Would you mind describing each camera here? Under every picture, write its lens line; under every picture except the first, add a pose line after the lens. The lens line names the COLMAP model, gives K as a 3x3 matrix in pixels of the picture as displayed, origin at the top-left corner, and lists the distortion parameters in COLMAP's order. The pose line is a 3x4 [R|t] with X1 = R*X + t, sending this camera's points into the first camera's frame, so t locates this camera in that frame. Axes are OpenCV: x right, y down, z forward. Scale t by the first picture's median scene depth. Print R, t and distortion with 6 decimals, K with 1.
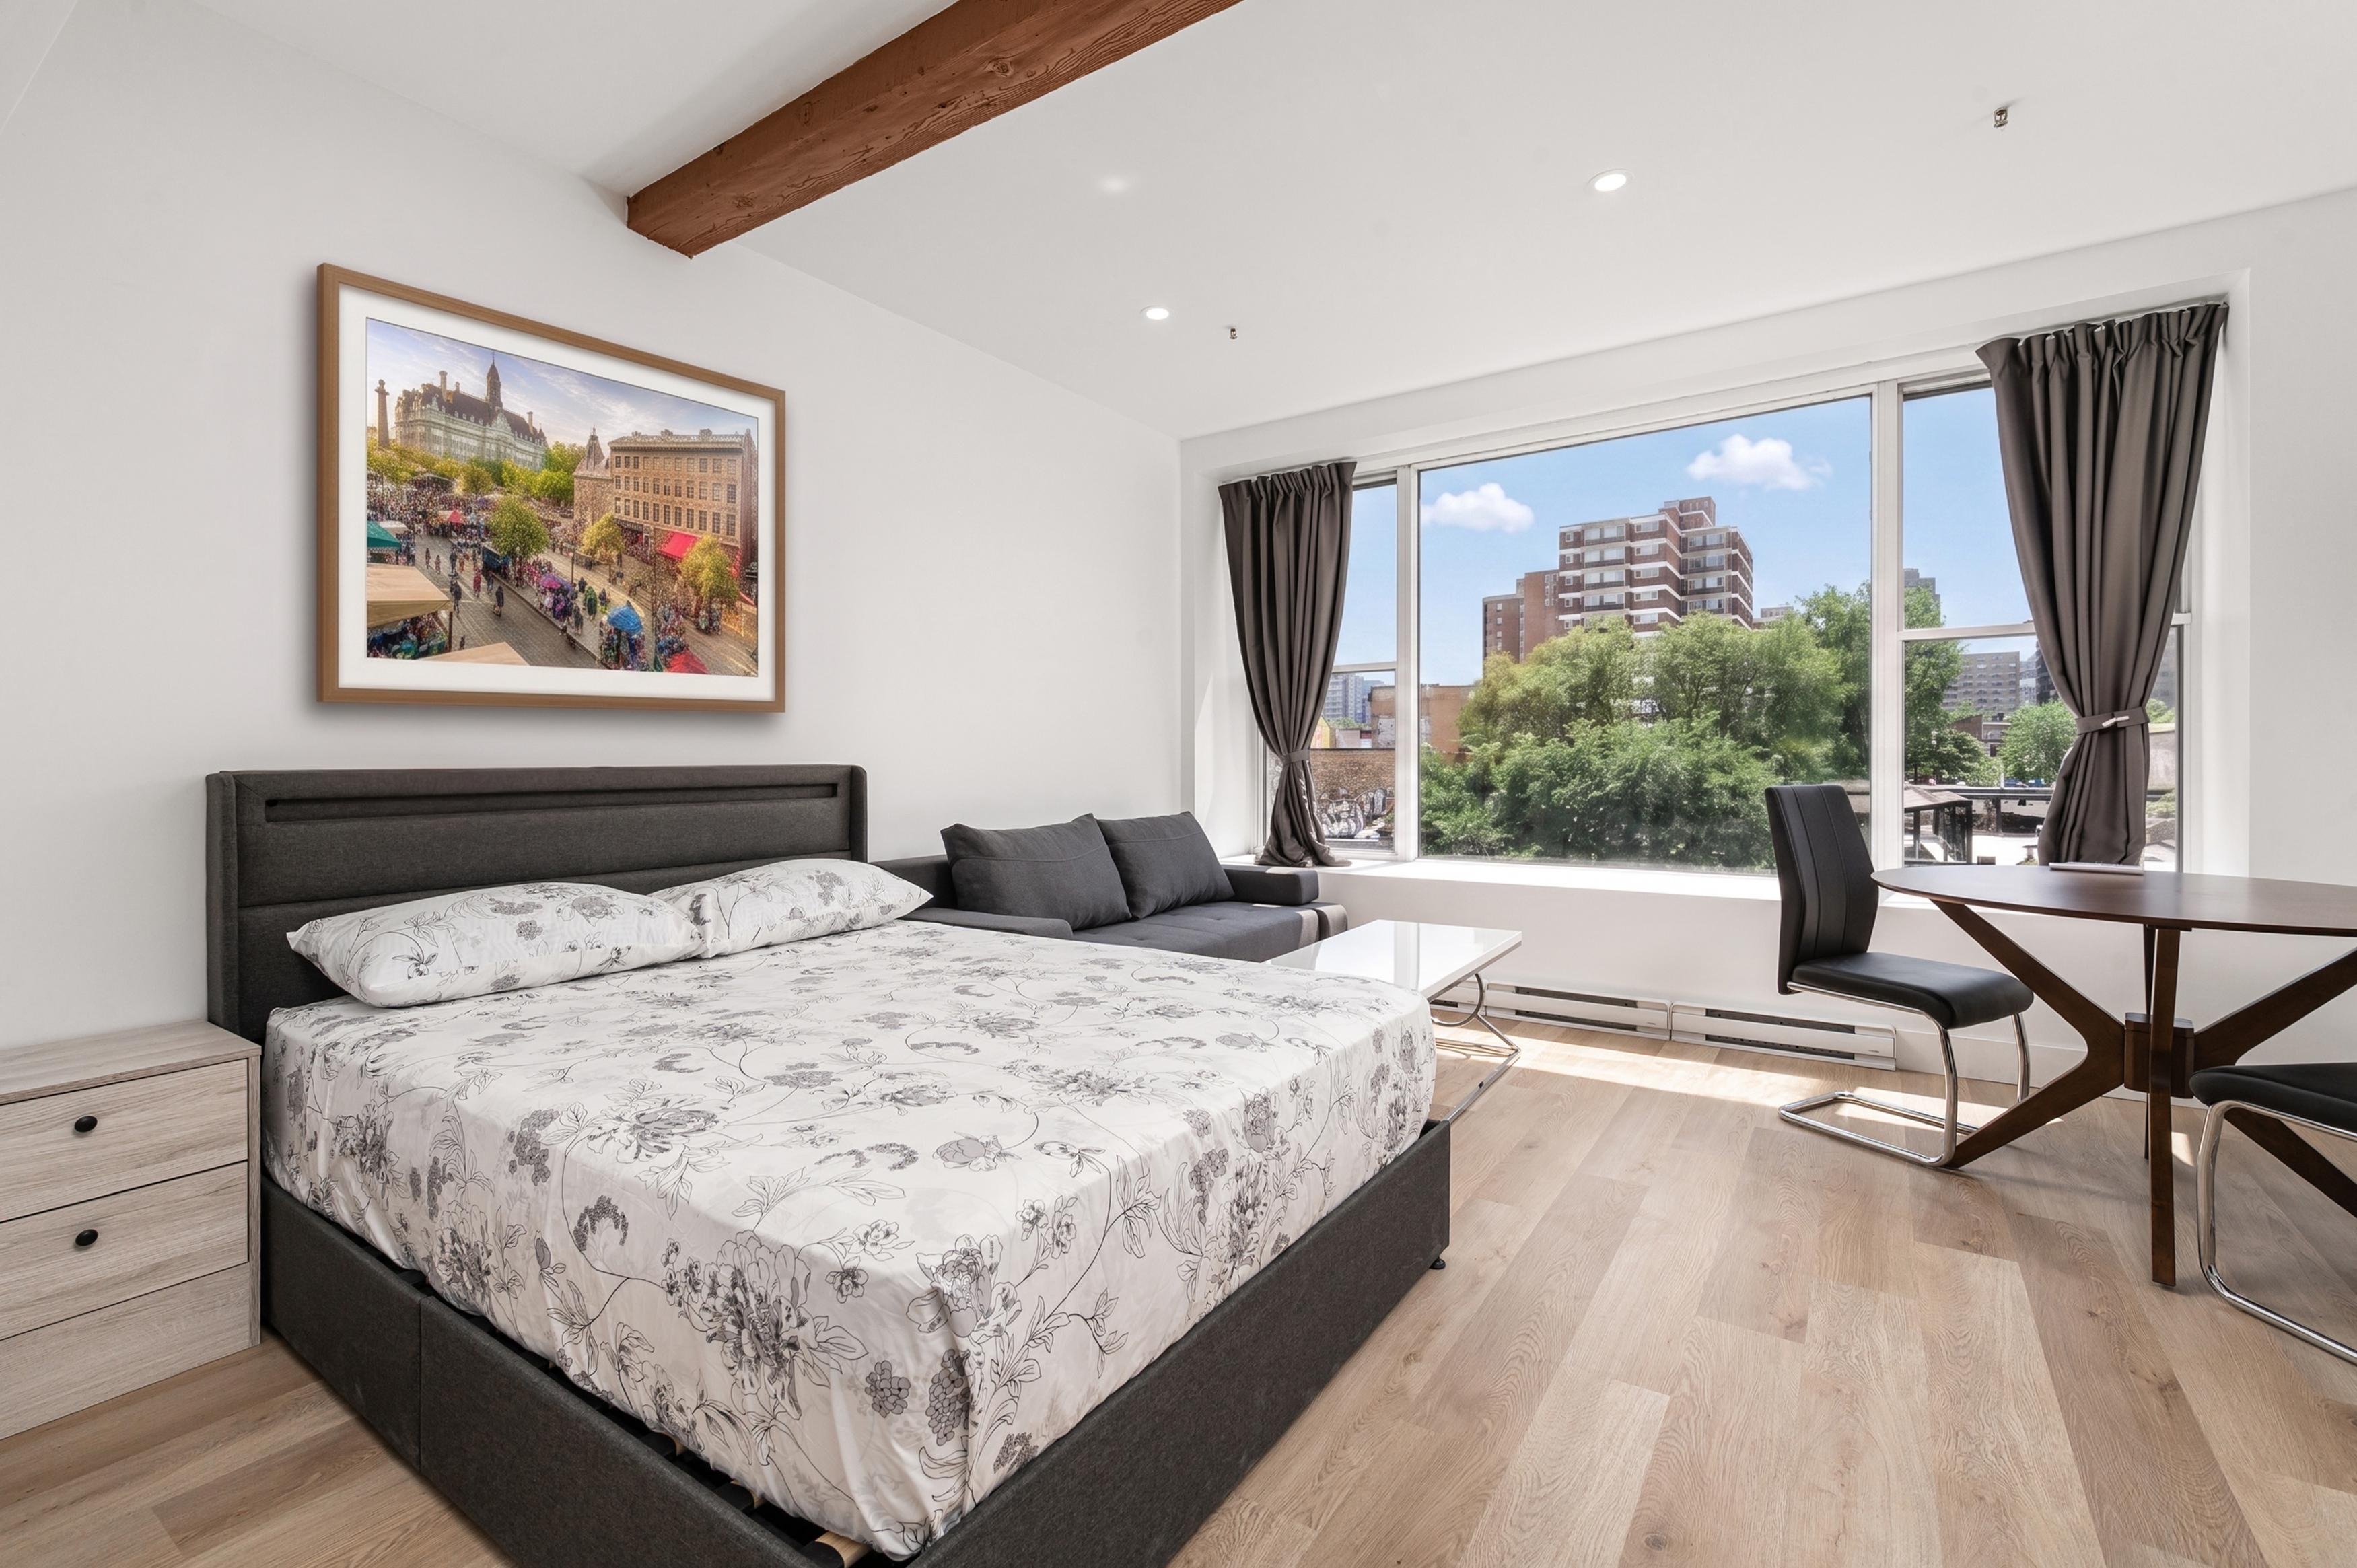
lens RADIAL K [[1028.1, 0, 1176.7], [0, 1028.1, 771.5], [0, 0, 1]] dist [0.003300, 0.000263]
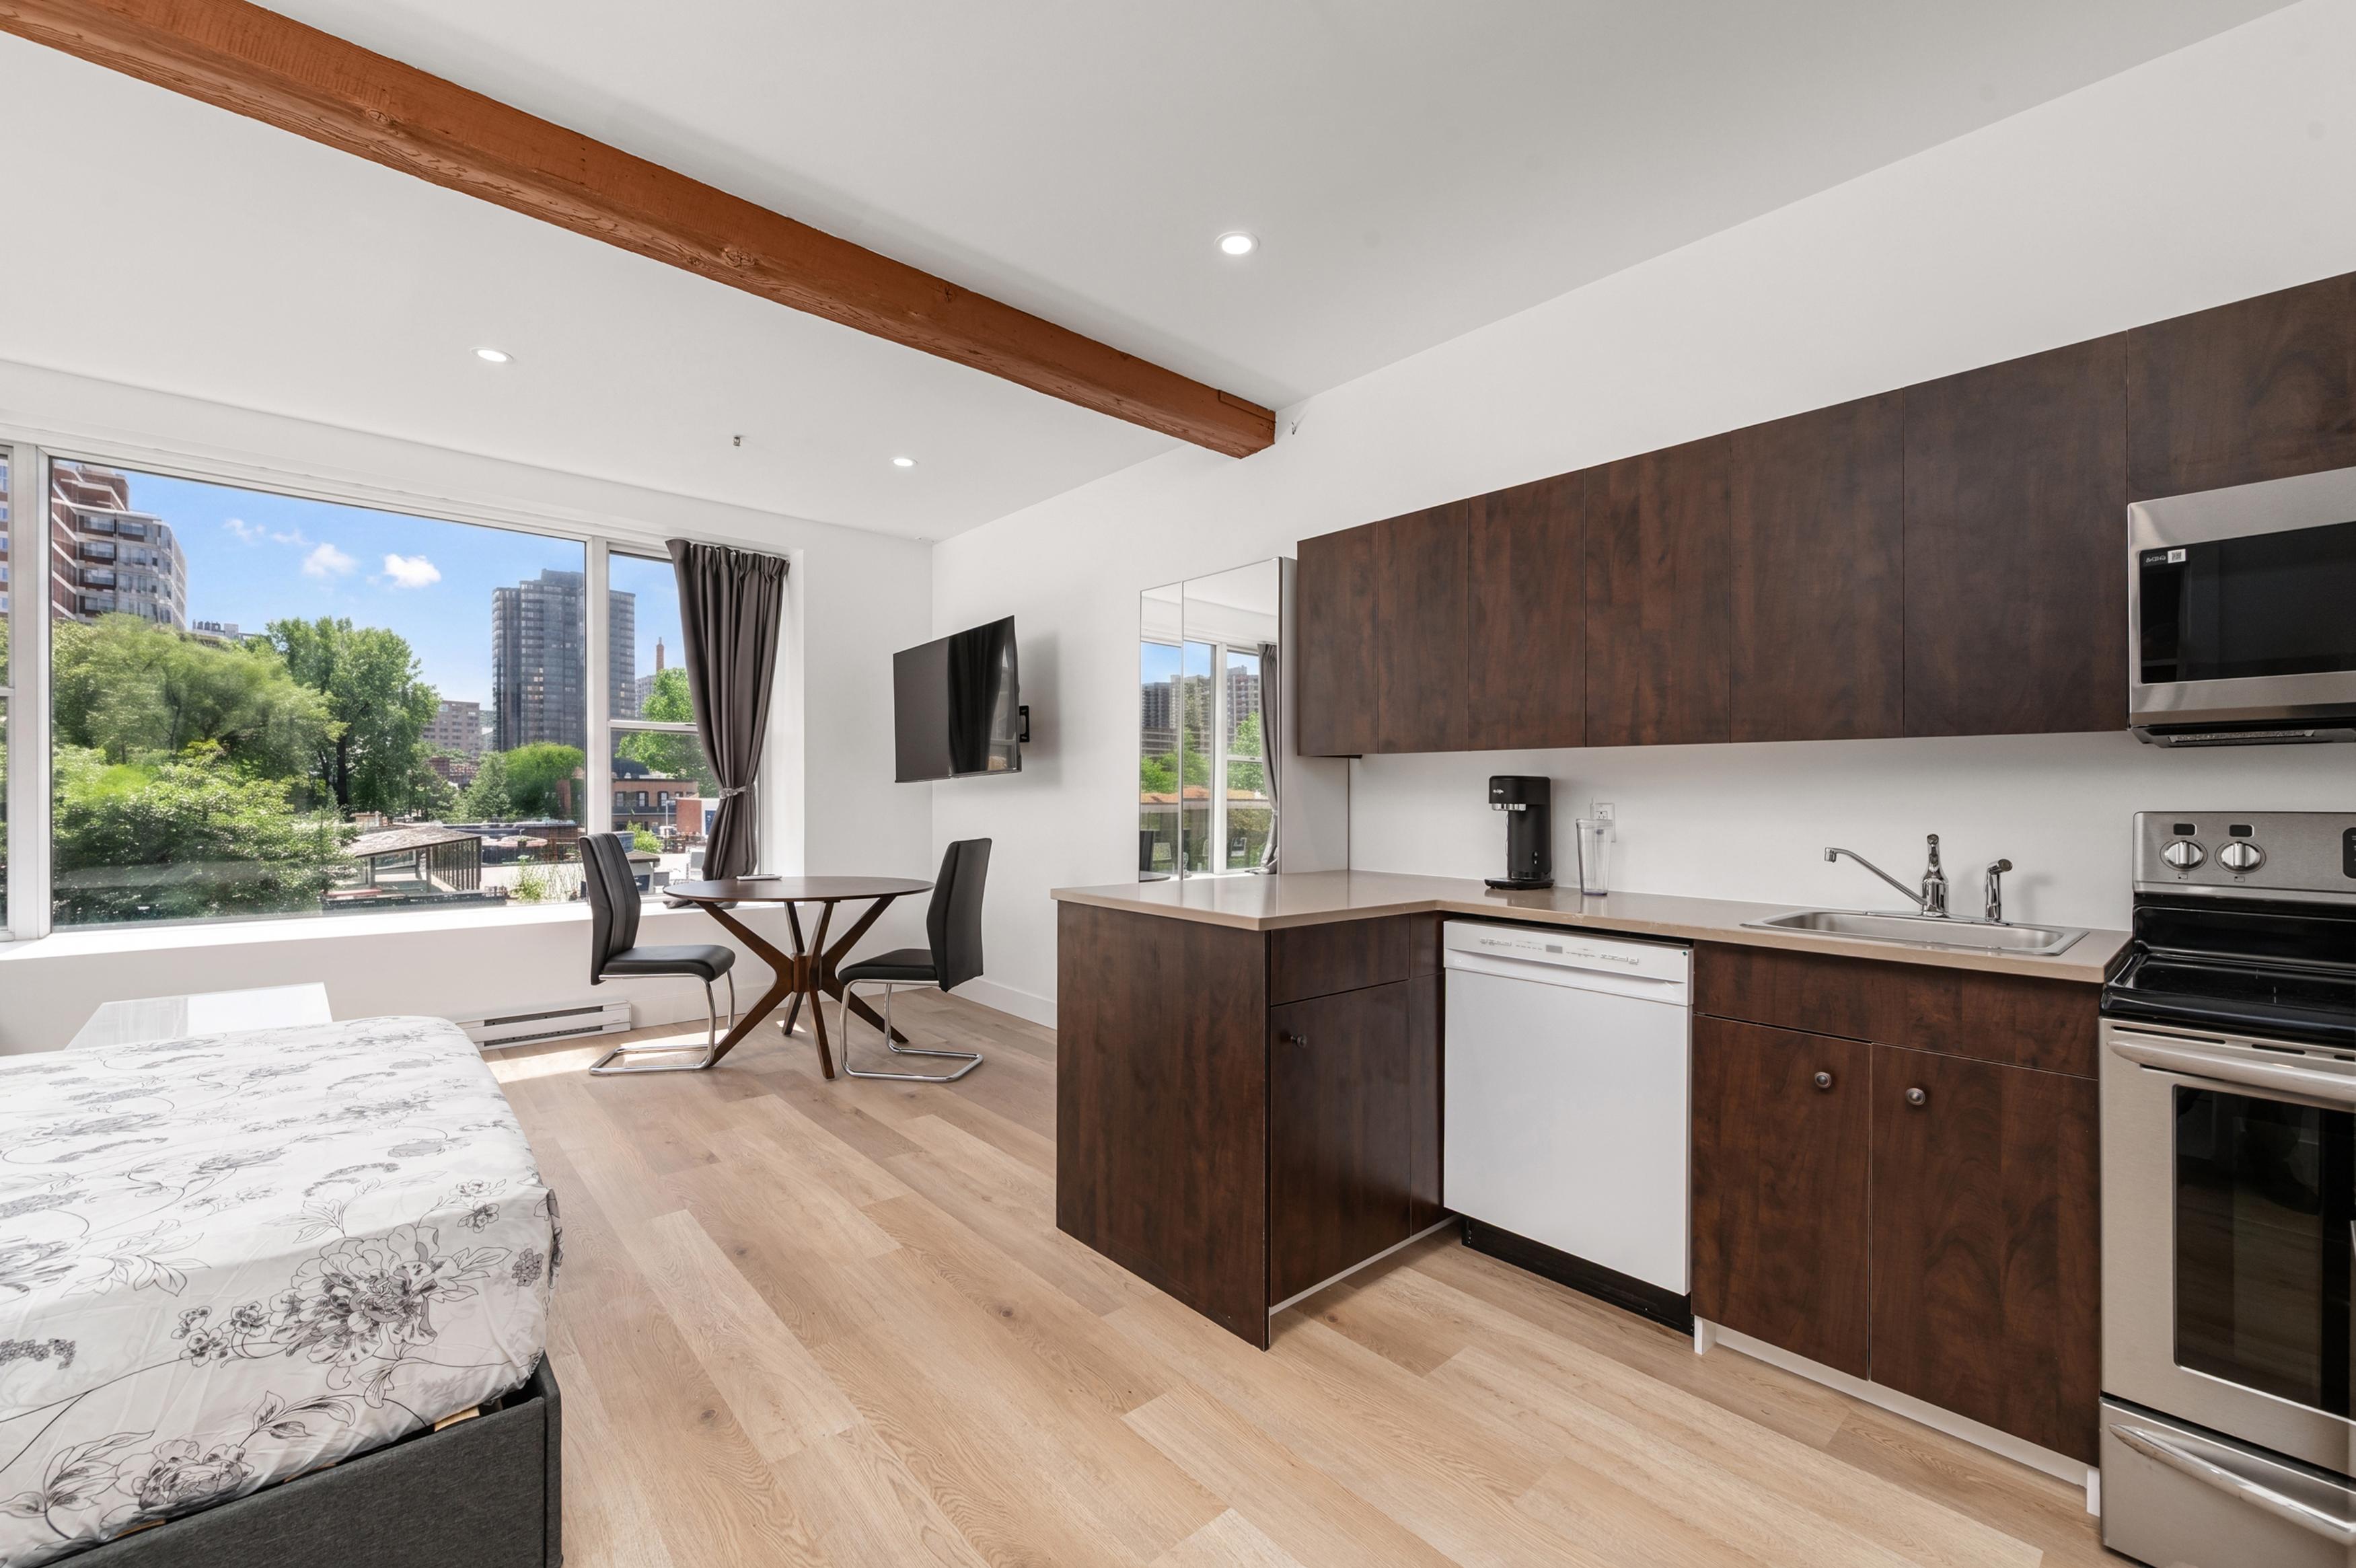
lens RADIAL K [[958.4, 0, 1180.3], [0, 958.4, 798.4], [0, 0, 1]] dist [0.000553, 0.000061]
pose [[0.248894, 0.007606, 0.968501, -0.656009], [0.002920, 0.999959, -0.008603, -0.030739], [-0.968526, 0.004970, 0.248862, -0.124449]]
